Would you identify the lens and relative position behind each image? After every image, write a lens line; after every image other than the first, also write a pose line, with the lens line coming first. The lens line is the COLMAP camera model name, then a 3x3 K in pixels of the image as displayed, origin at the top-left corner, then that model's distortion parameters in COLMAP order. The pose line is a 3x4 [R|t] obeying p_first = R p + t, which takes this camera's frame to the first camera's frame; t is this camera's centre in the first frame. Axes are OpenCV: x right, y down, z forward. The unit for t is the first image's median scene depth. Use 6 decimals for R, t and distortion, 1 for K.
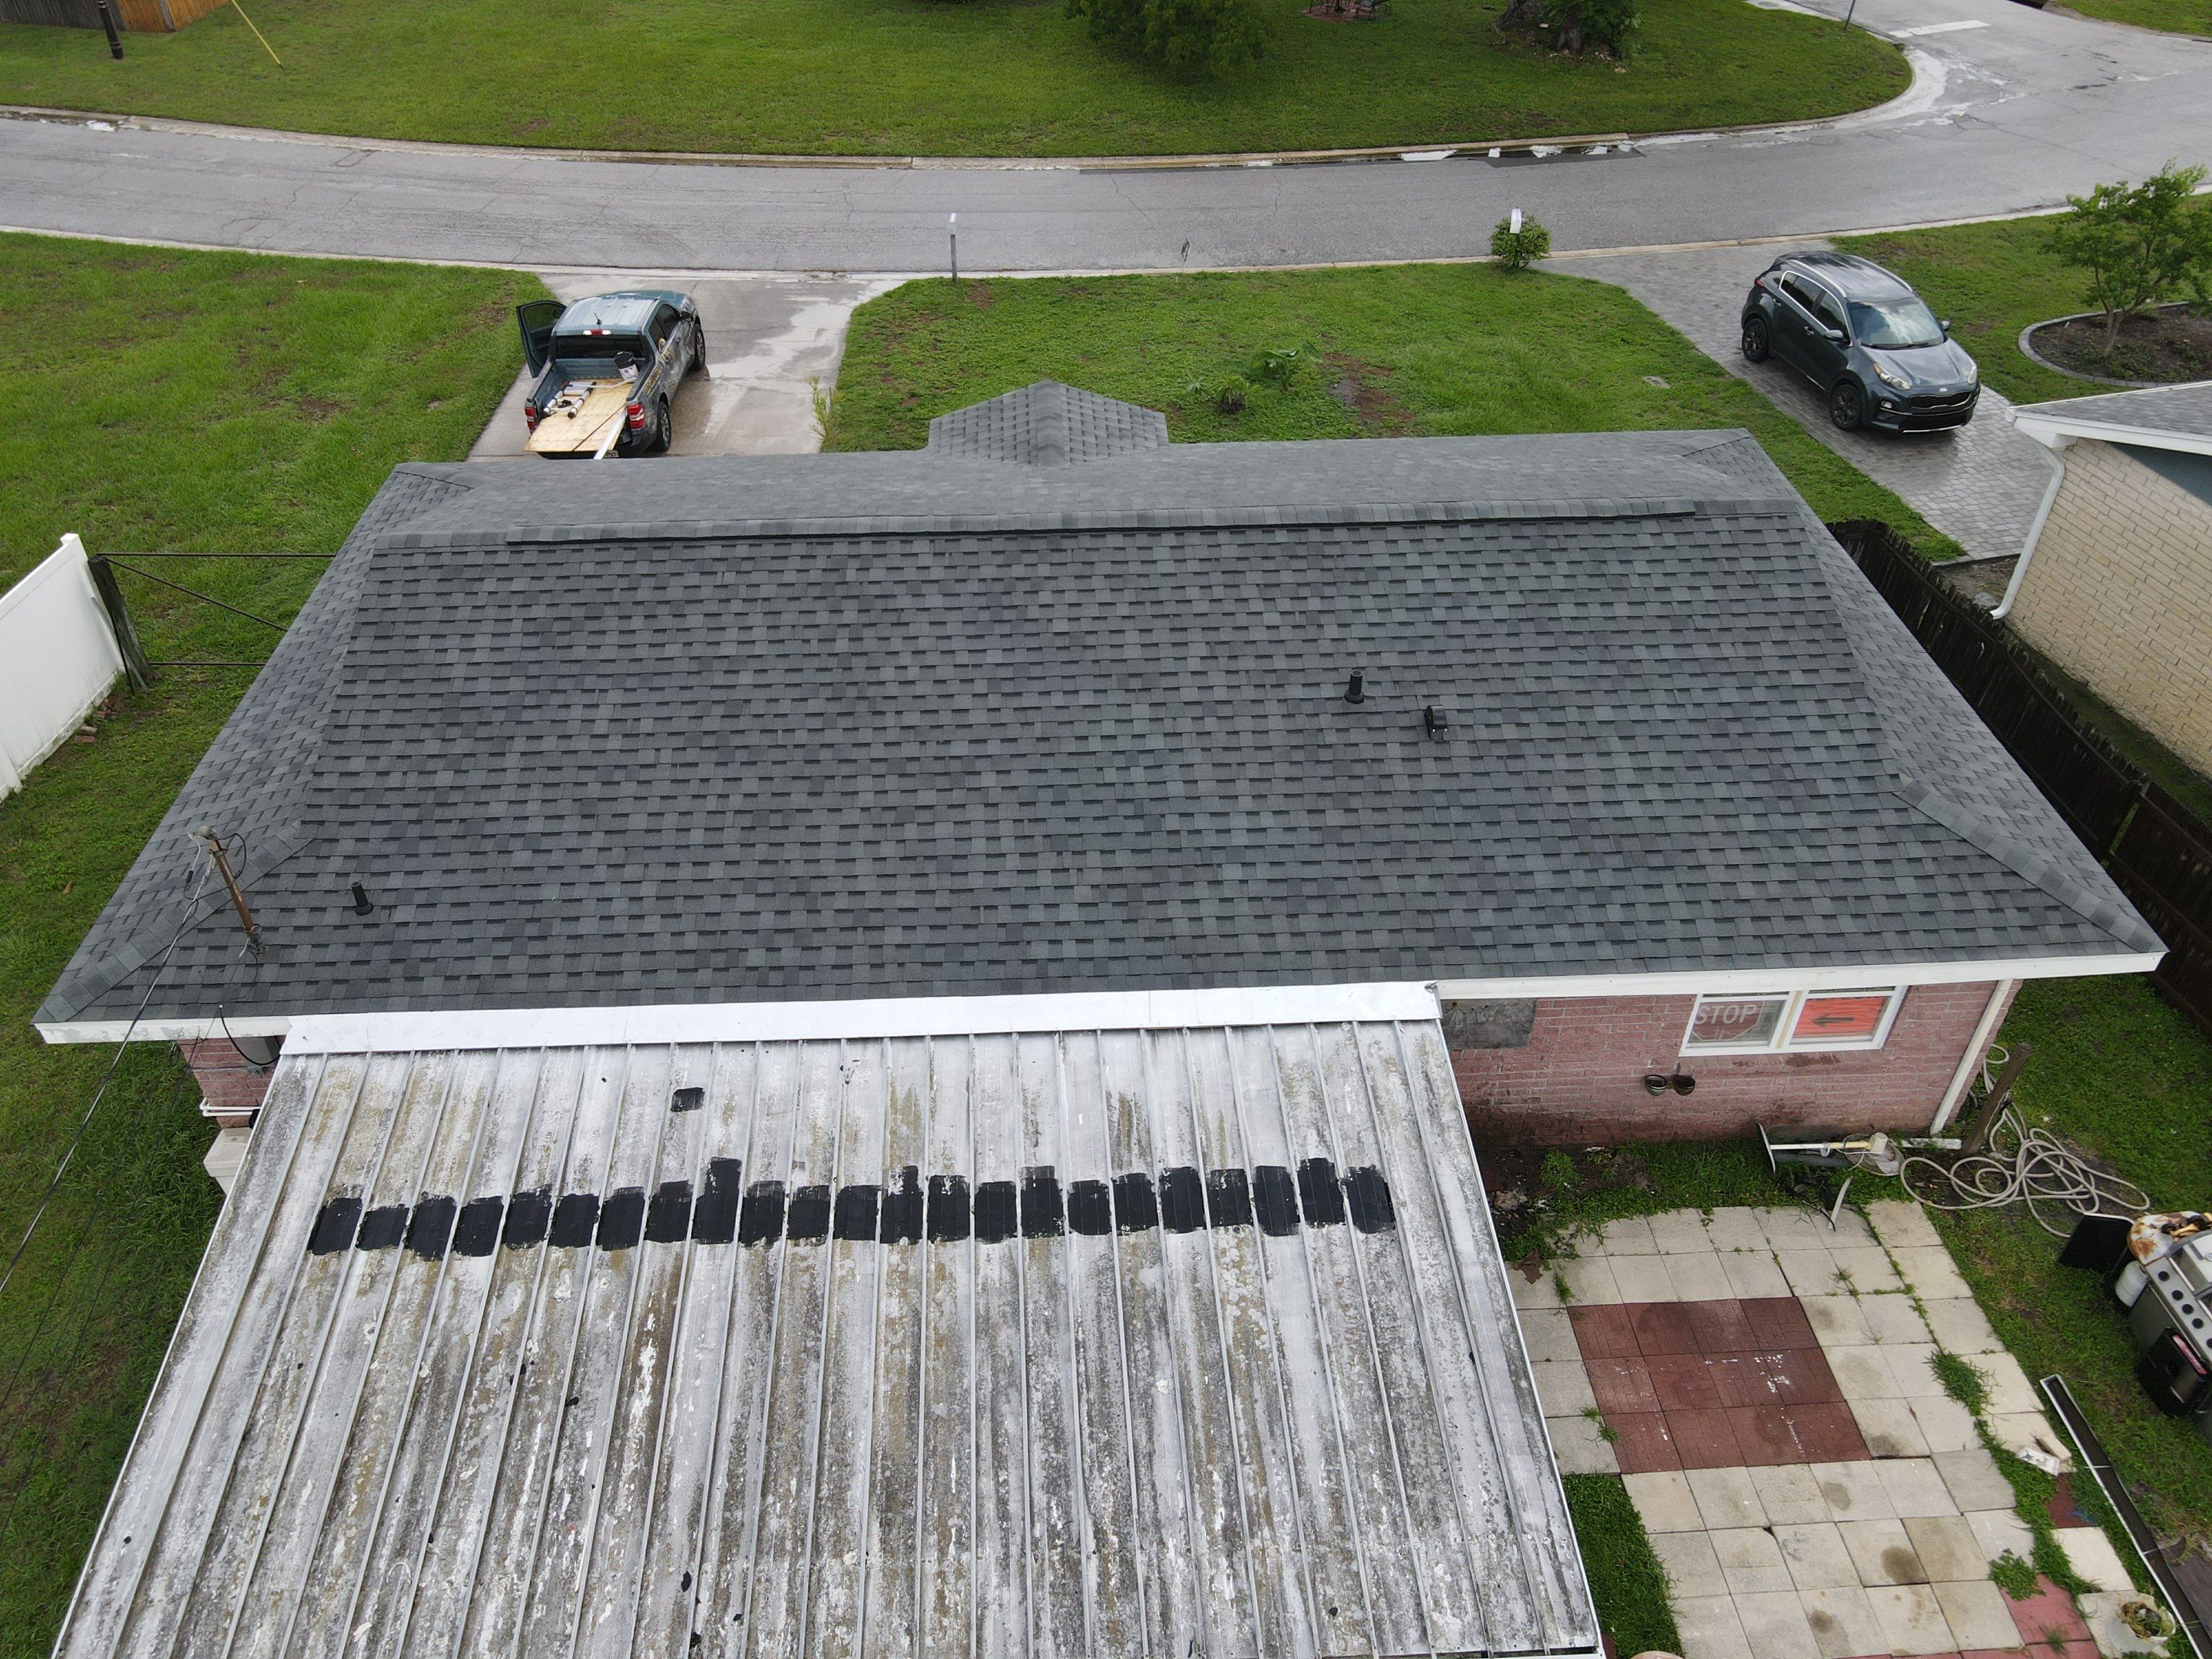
lens RADIAL K [[1629.7, 0, 1082.2], [0, 1629.7, 824.3], [0, 0, 1]] dist [0.003077, 0.020506]
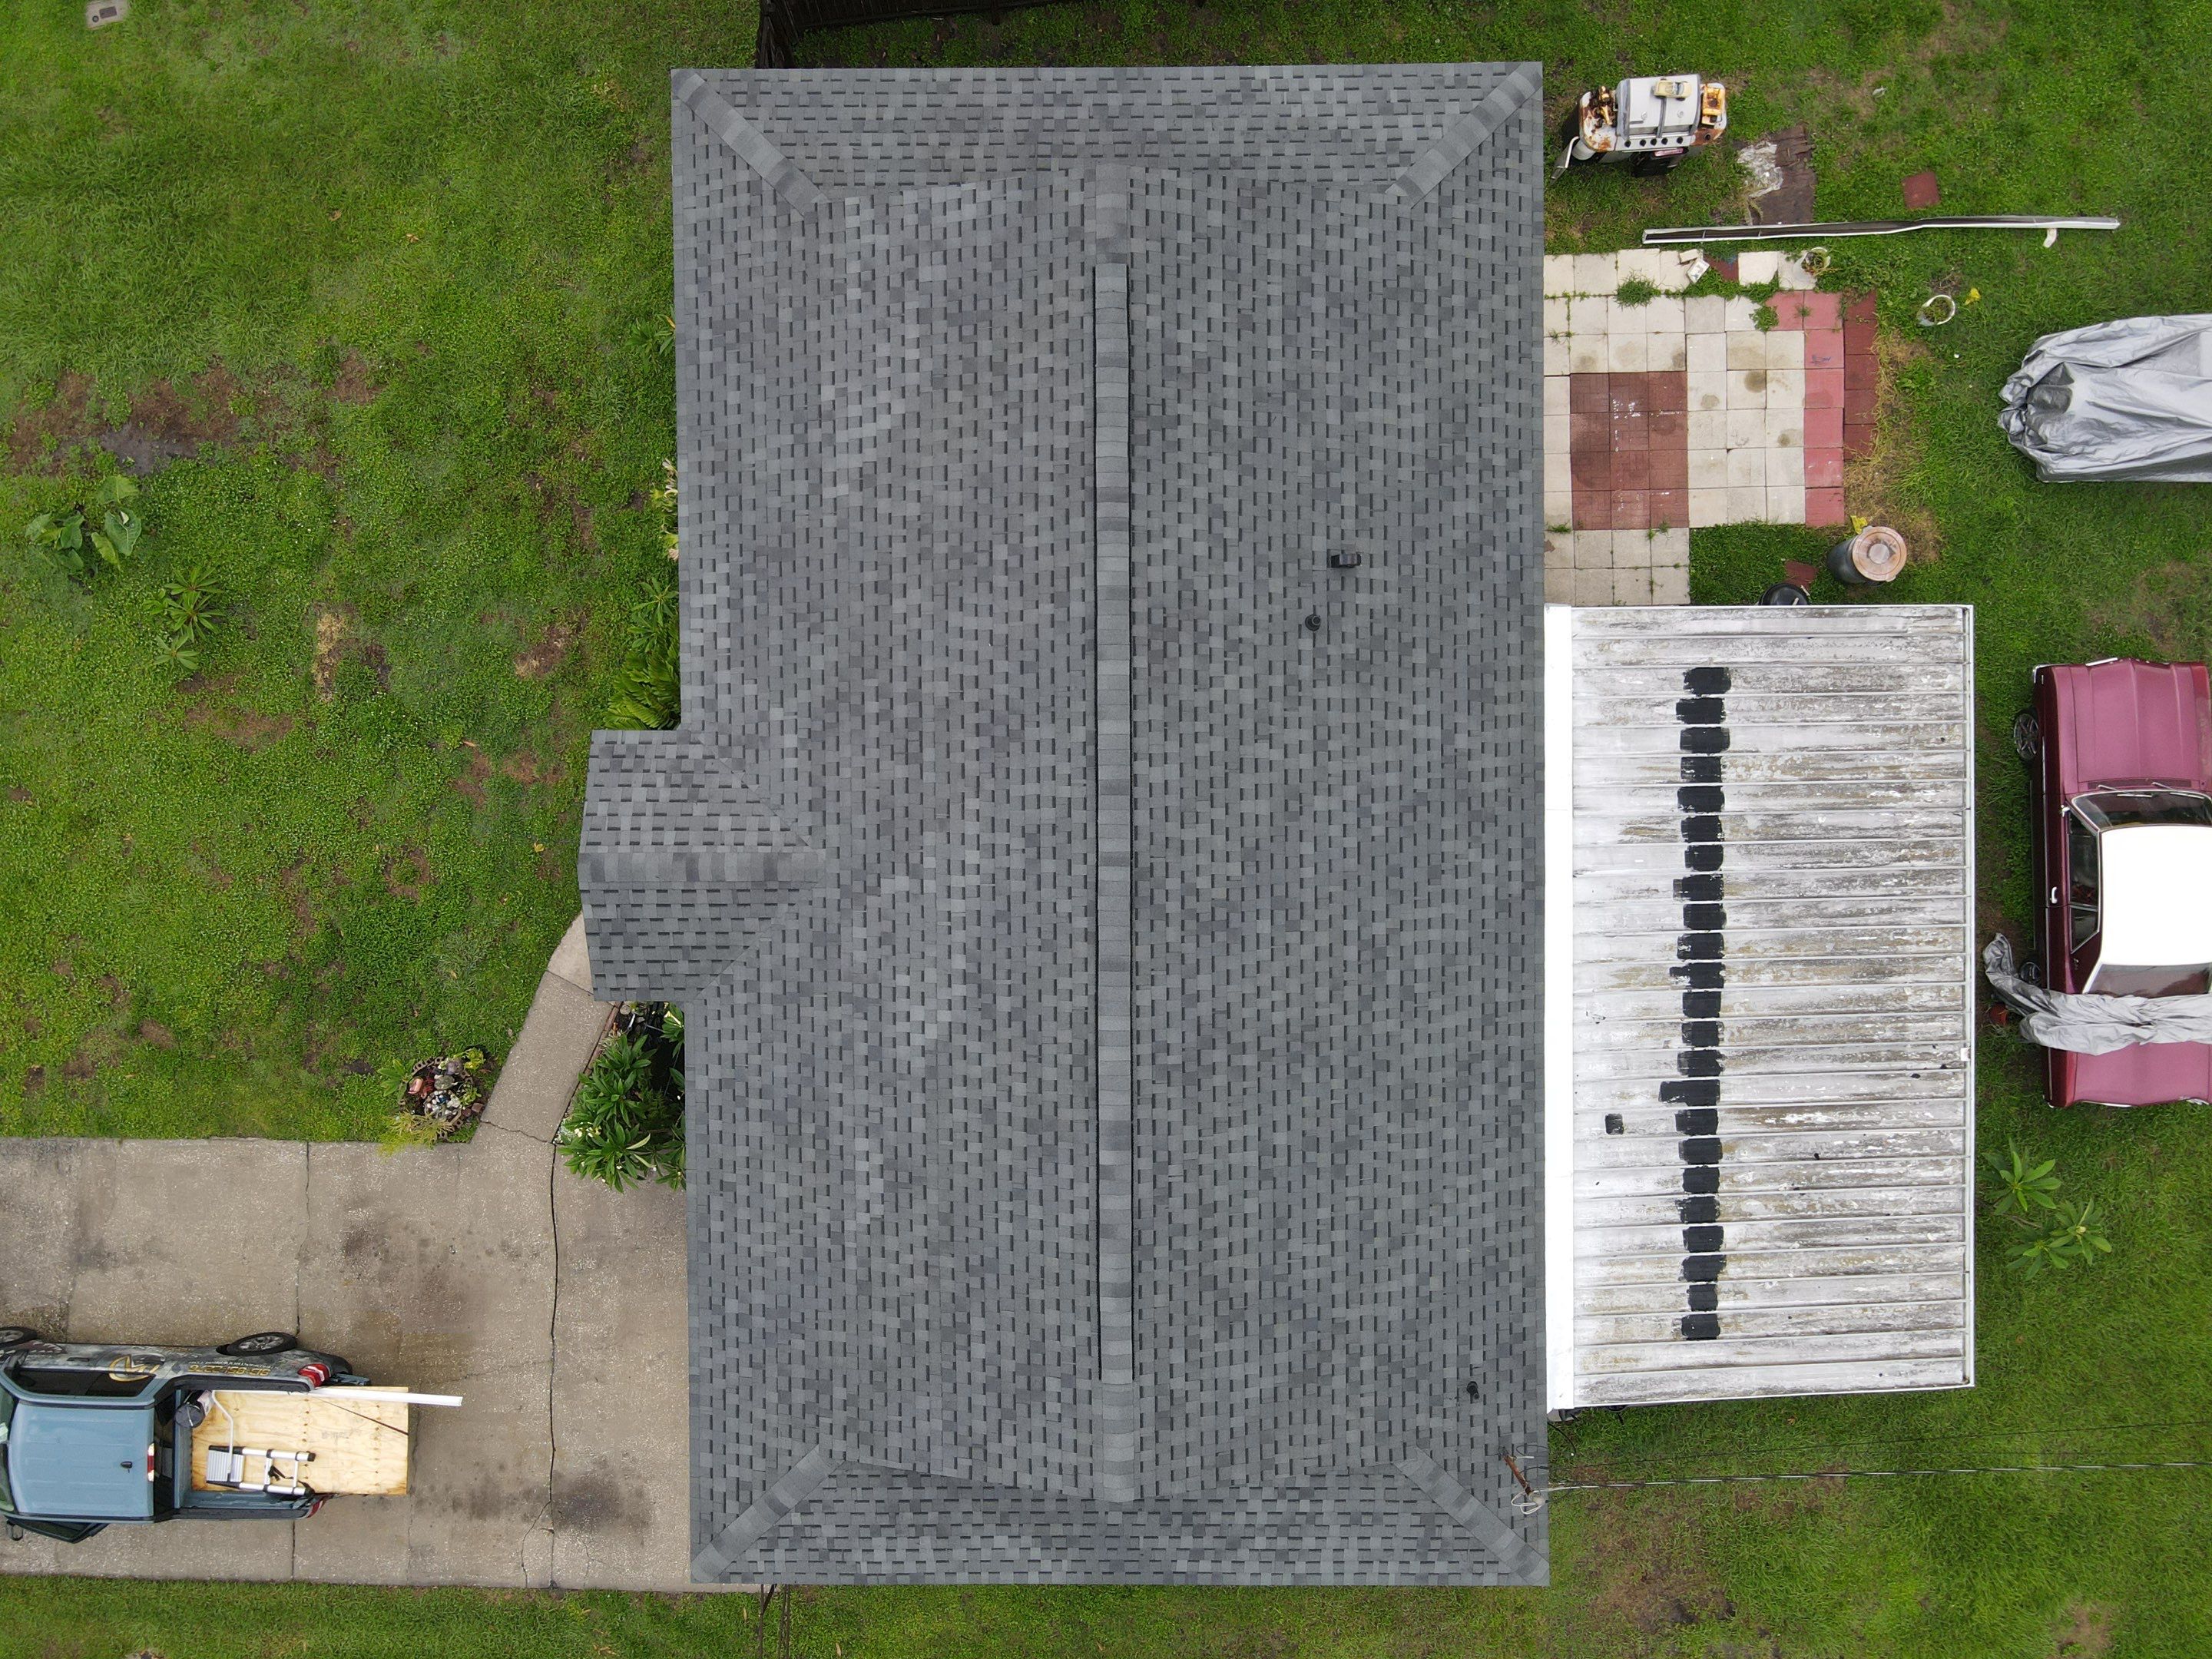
lens RADIAL K [[1629.7, 0, 1096.7], [0, 1629.7, 805.4], [0, 0, 1]] dist [0.003077, 0.020506]
pose [[0.033844, -0.999393, -0.008284, 0.041366], [0.628634, 0.014843, 0.777560, -1.173748], [-0.776964, -0.031524, 0.628755, 0.397934]]
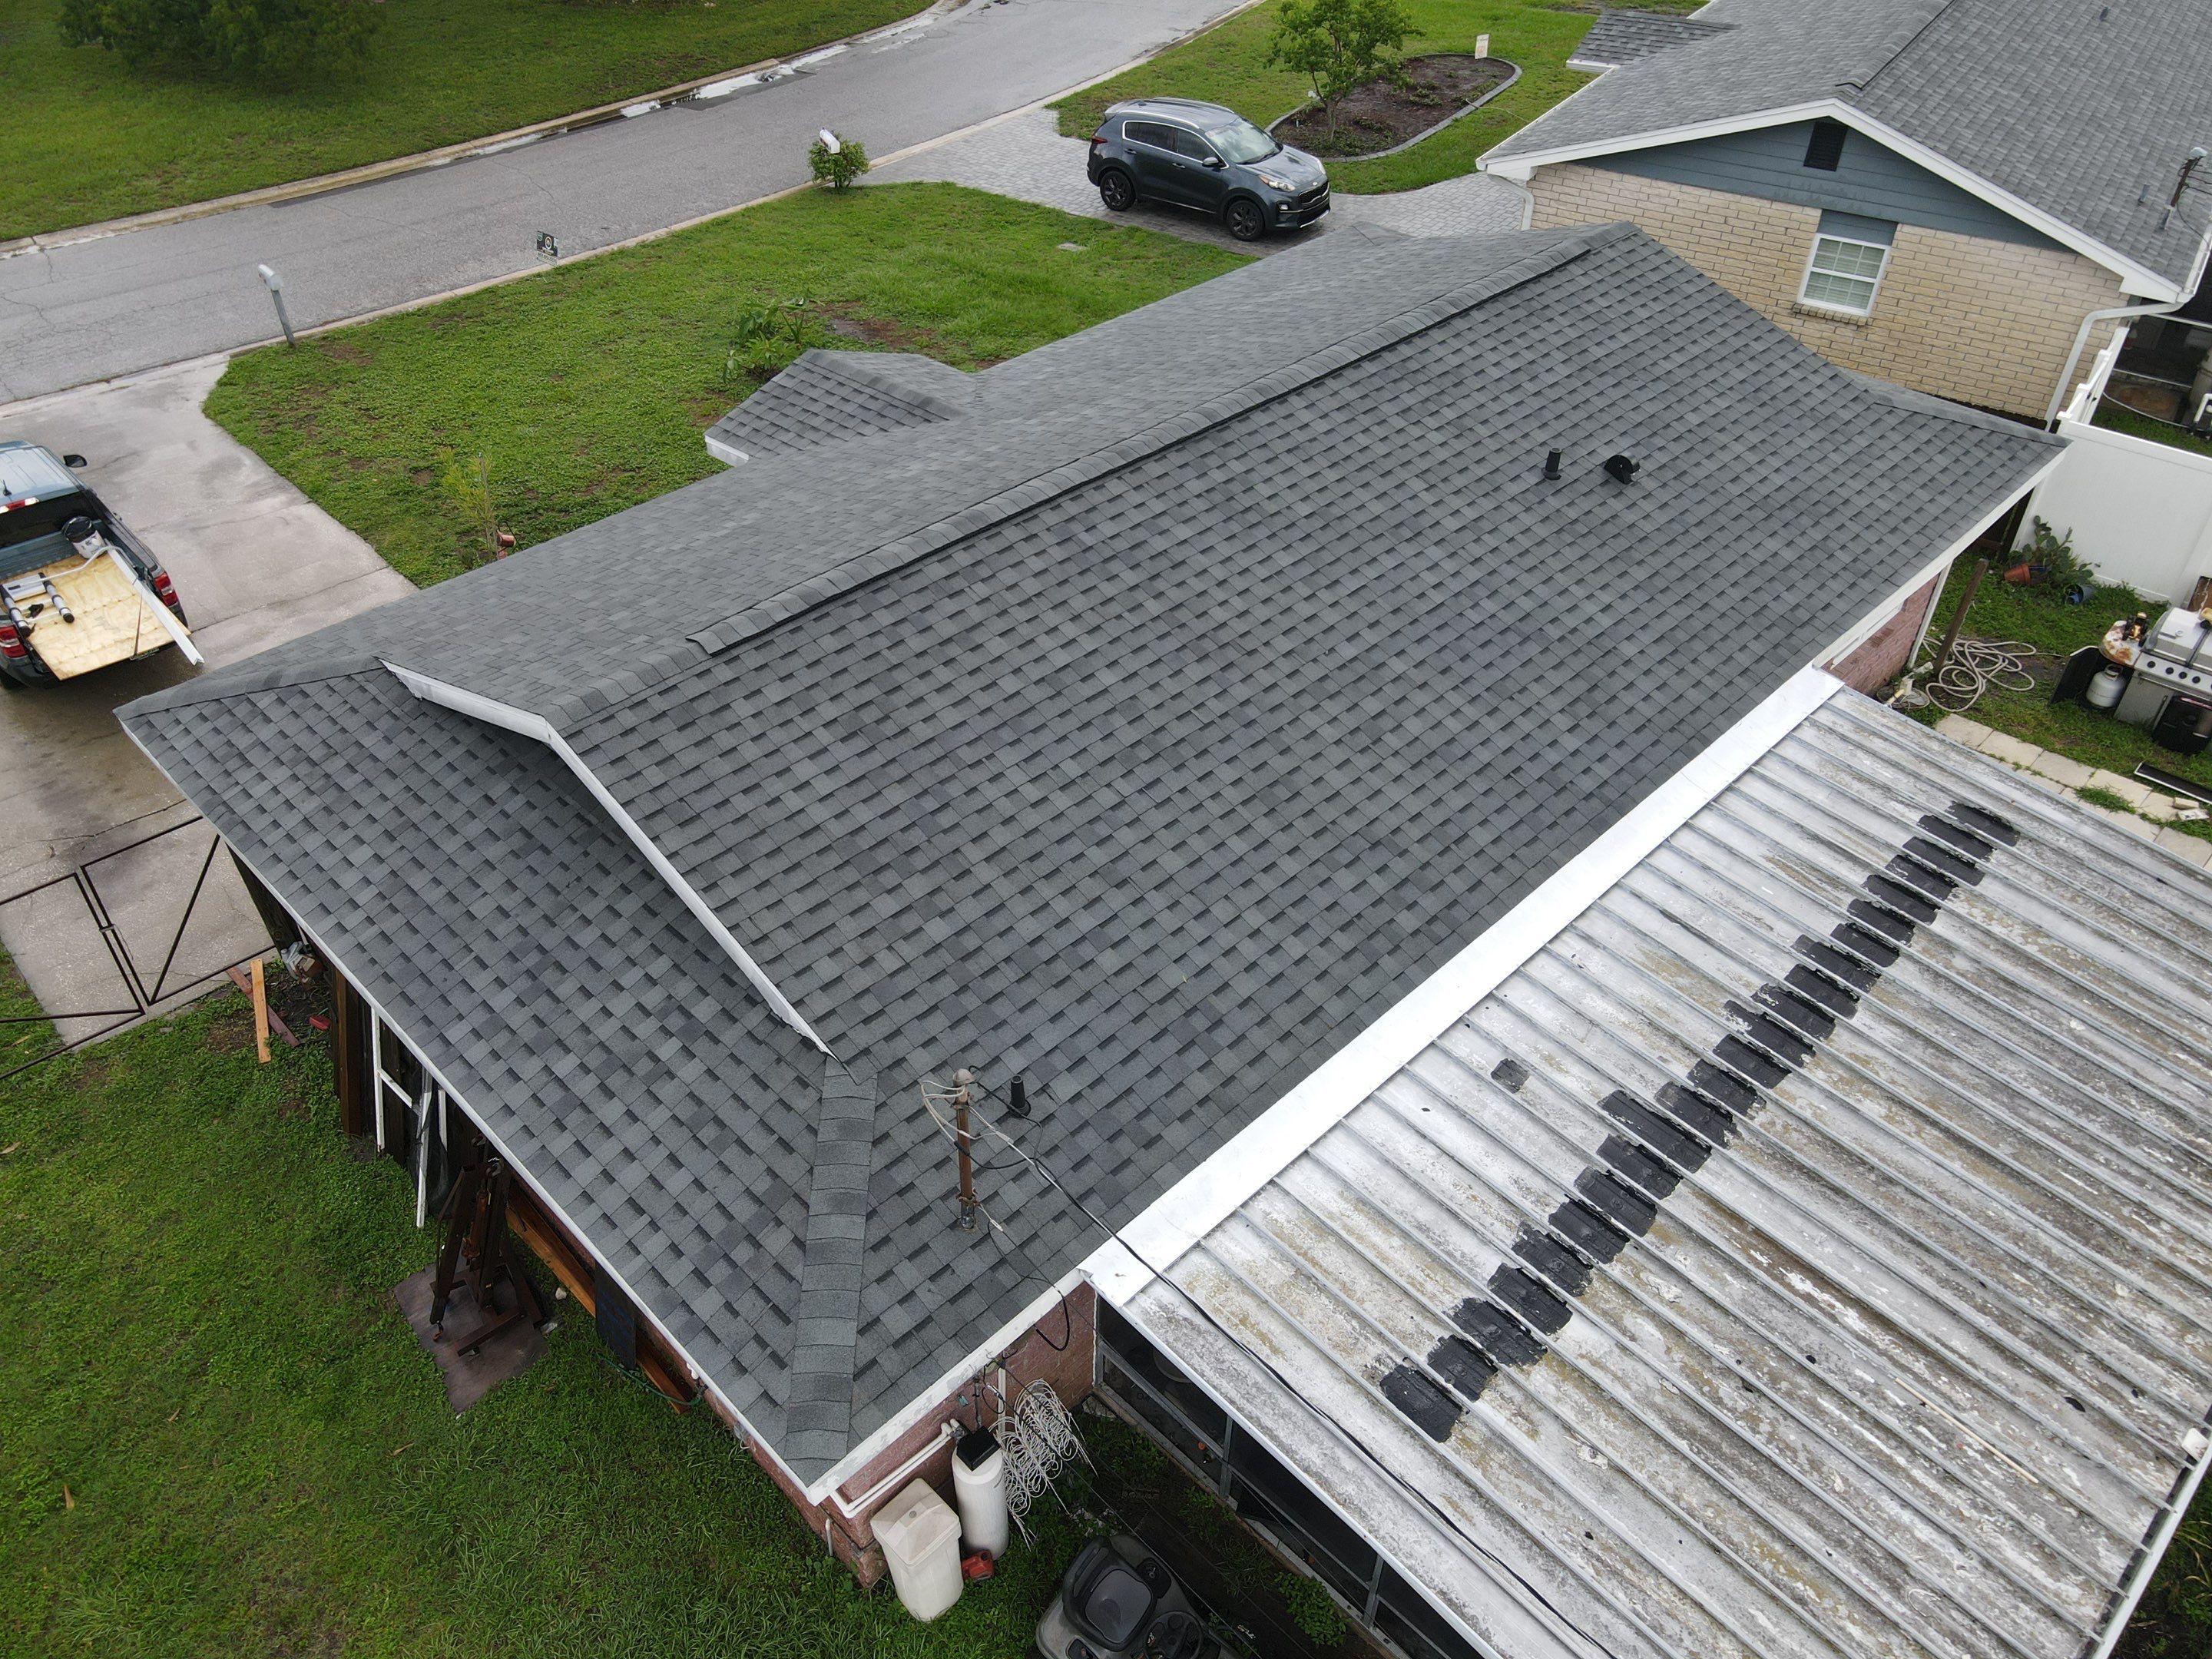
lens RADIAL K [[1629.7, 0, 1091.5], [0, 1629.7, 821.2], [0, 0, 1]] dist [0.003077, 0.020506]
pose [[0.738049, -0.418920, 0.528952, -0.737433], [0.417953, 0.899260, 0.129025, -0.144894], [-0.529716, 0.125850, 0.838786, 0.334714]]
